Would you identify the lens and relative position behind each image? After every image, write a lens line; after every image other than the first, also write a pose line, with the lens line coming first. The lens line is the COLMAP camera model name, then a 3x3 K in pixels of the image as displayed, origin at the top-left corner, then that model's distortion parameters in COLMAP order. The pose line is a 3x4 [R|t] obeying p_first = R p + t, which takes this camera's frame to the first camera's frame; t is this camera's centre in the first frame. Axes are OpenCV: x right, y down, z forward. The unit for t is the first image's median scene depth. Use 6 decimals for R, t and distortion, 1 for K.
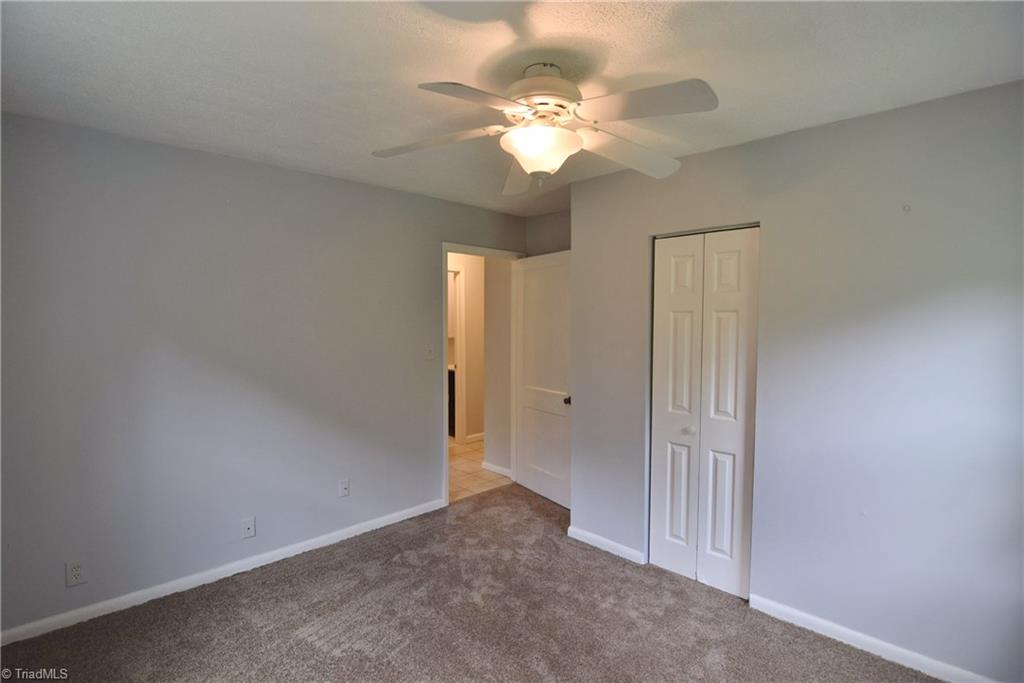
lens RADIAL K [[498.2, 0, 513.5], [0, 498.2, 342.5], [0, 0, 1]] dist [-0.010861, -0.007630]
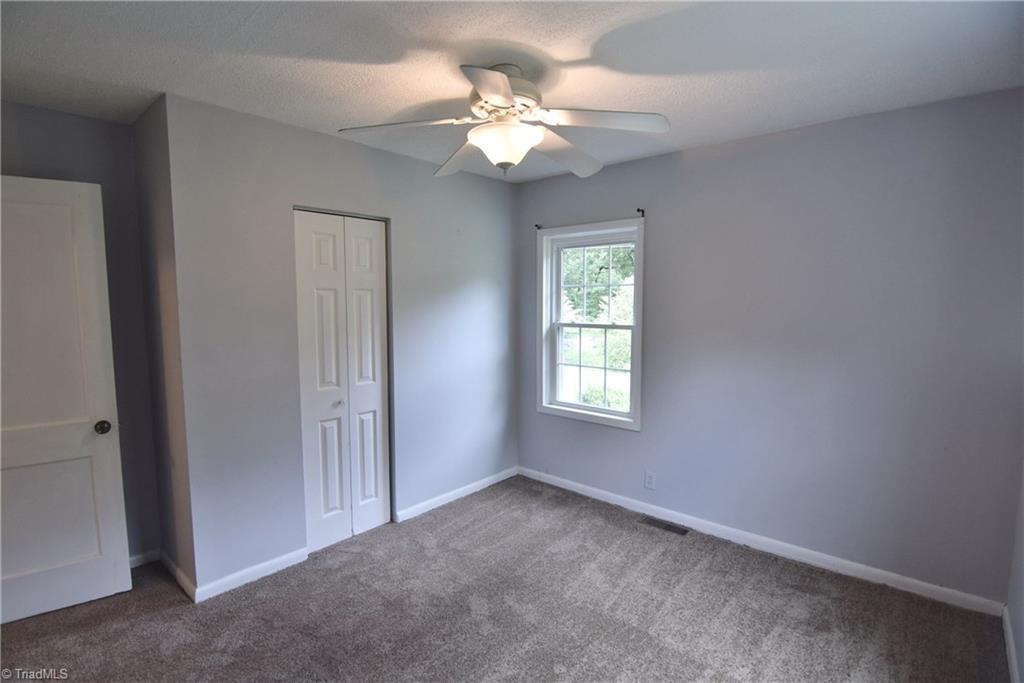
lens RADIAL K [[498.2, 0, 512.7], [0, 498.2, 344.4], [0, 0, 1]] dist [-0.010861, -0.007630]
pose [[-0.056164, -0.095140, 0.993878, -0.708975], [0.049571, 0.993956, 0.097949, -0.030982], [-0.997190, 0.054769, -0.051108, 0.688458]]
